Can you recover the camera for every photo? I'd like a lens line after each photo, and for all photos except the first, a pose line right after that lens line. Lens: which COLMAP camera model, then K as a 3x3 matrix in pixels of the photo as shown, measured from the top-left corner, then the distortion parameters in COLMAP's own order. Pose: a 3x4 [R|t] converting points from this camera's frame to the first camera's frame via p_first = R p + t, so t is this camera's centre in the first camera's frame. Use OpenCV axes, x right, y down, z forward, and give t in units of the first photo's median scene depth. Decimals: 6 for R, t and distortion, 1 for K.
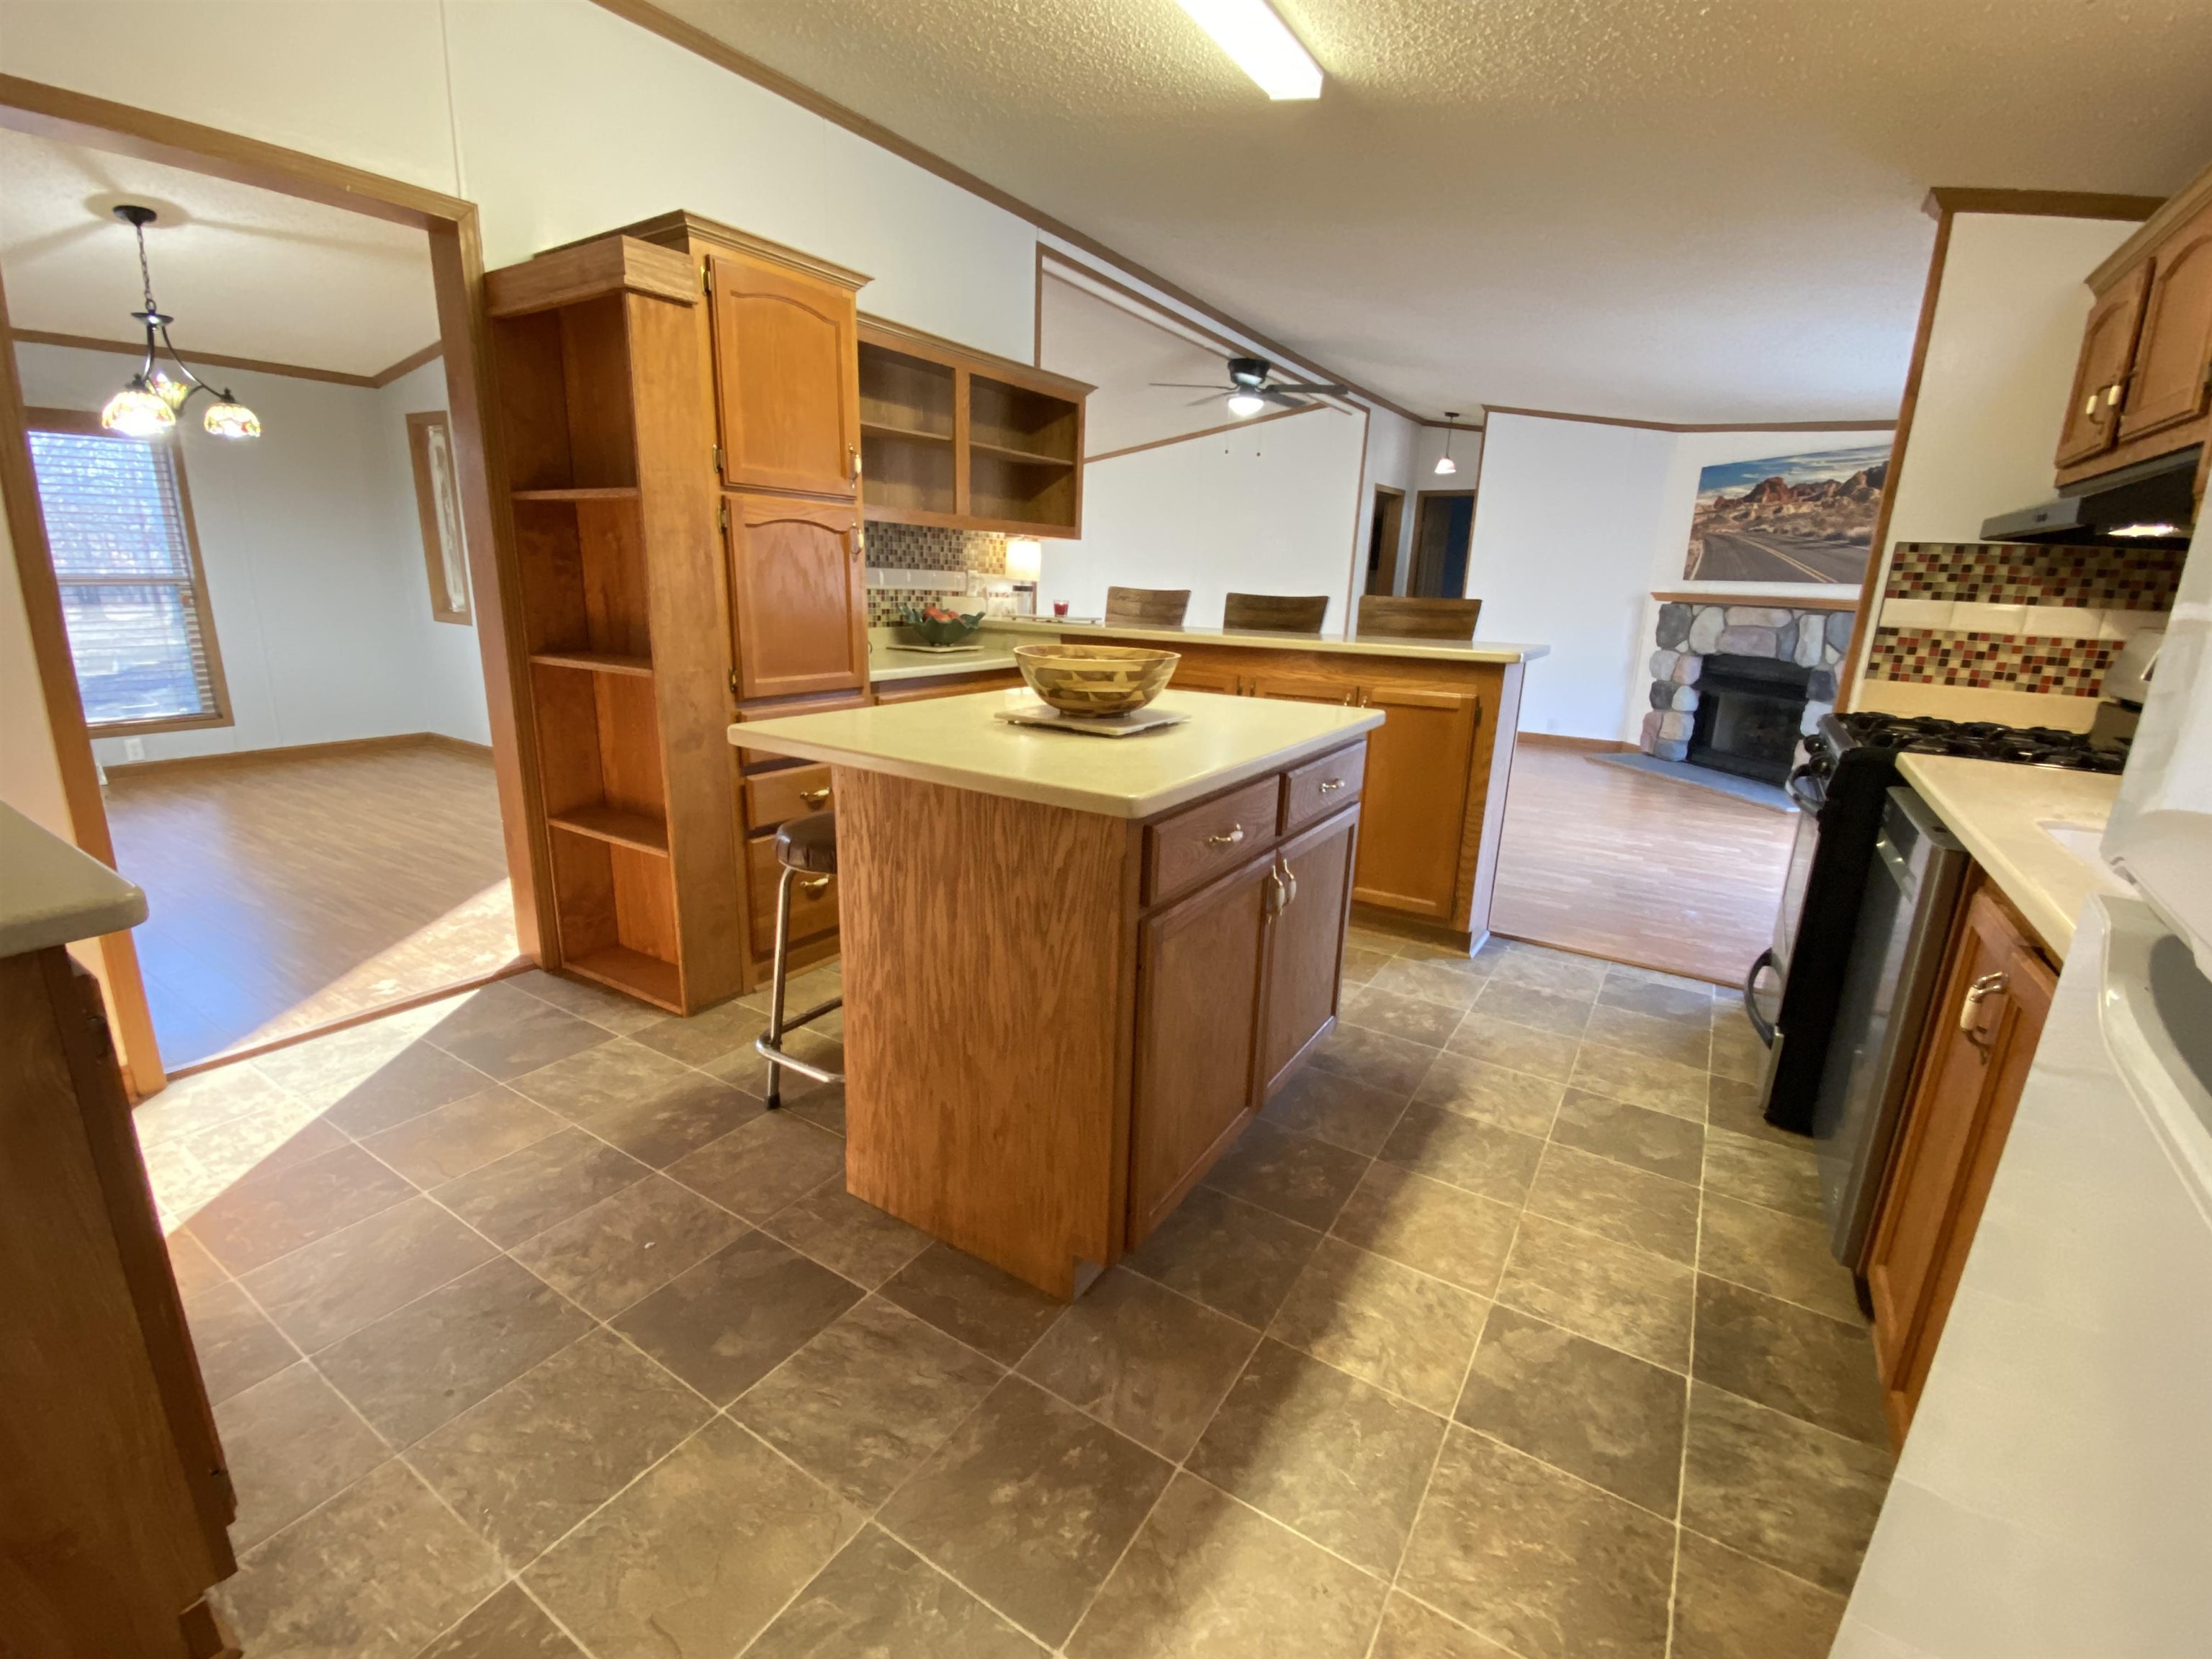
lens RADIAL K [[972.1, 0, 1108.2], [0, 972.1, 837.1], [0, 0, 1]] dist [0.003859, 0.000066]
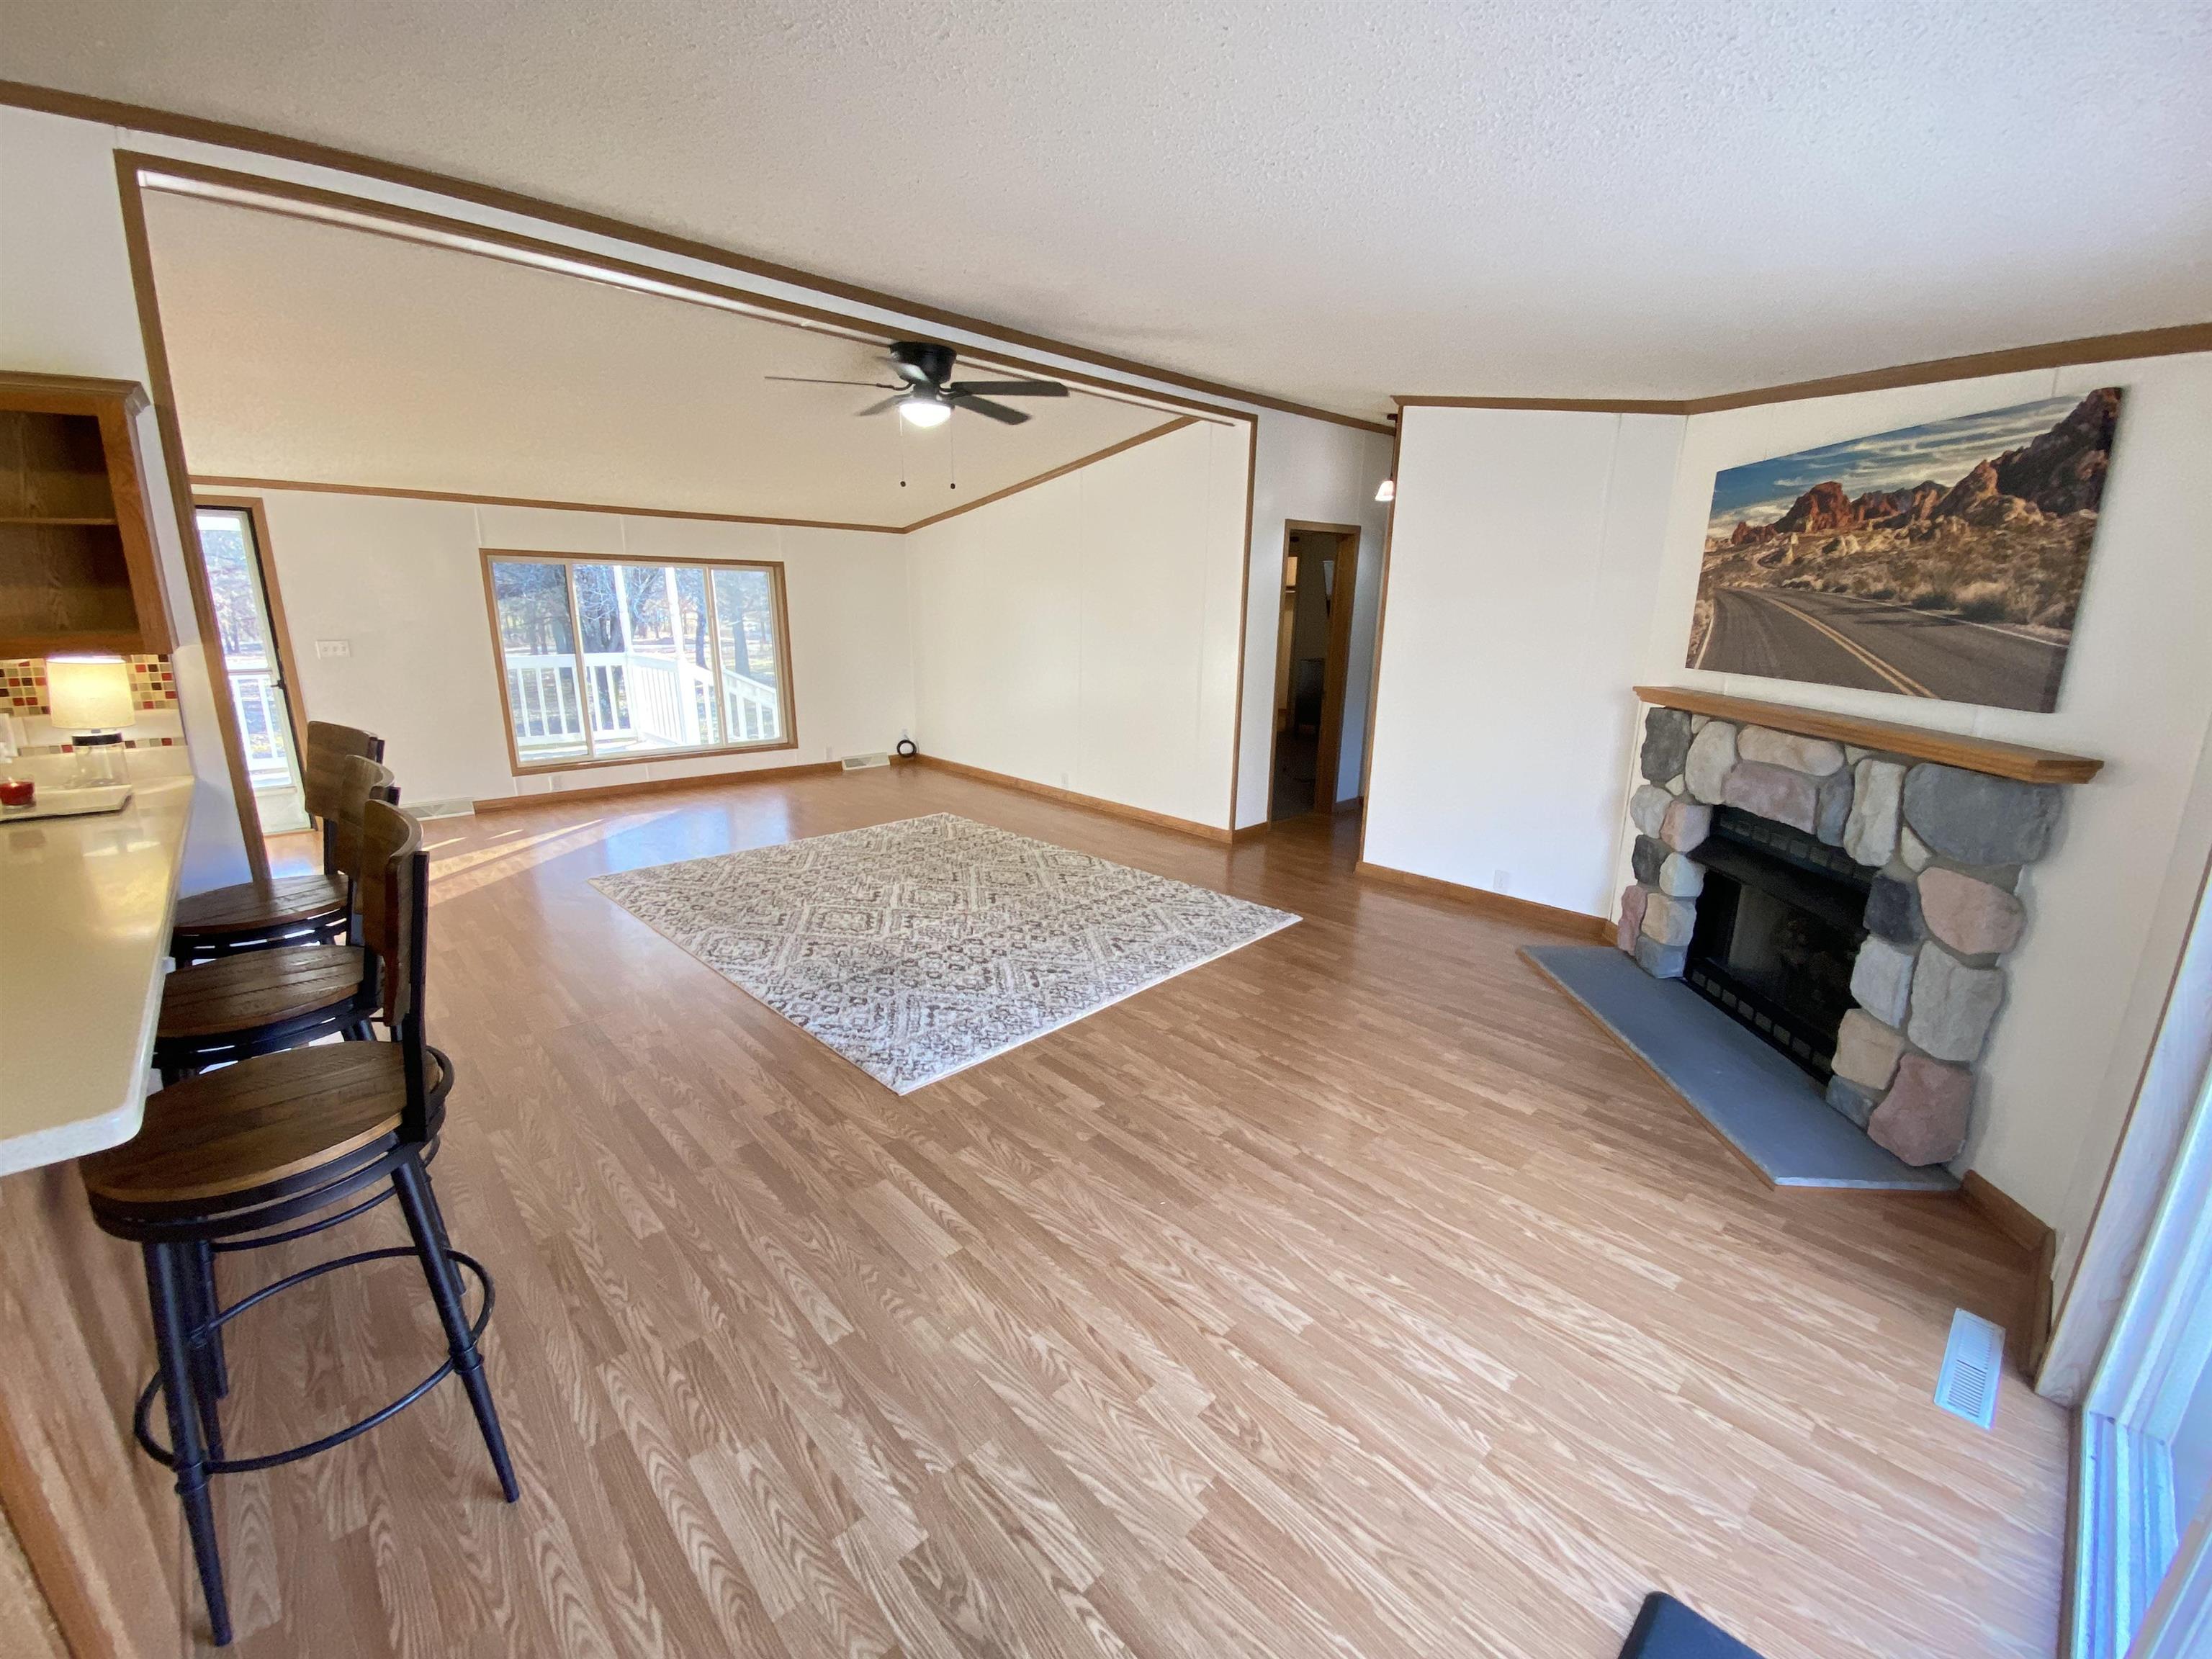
lens RADIAL K [[899.3, 0, 1100.4], [0, 899.3, 839.5], [0, 0, 1]] dist [-0.011906, -0.000511]
pose [[0.968556, 0.044526, -0.244780, 0.427310], [-0.047982, 0.998815, -0.008170, -0.155763], [0.244126, 0.019658, 0.969544, 0.444941]]
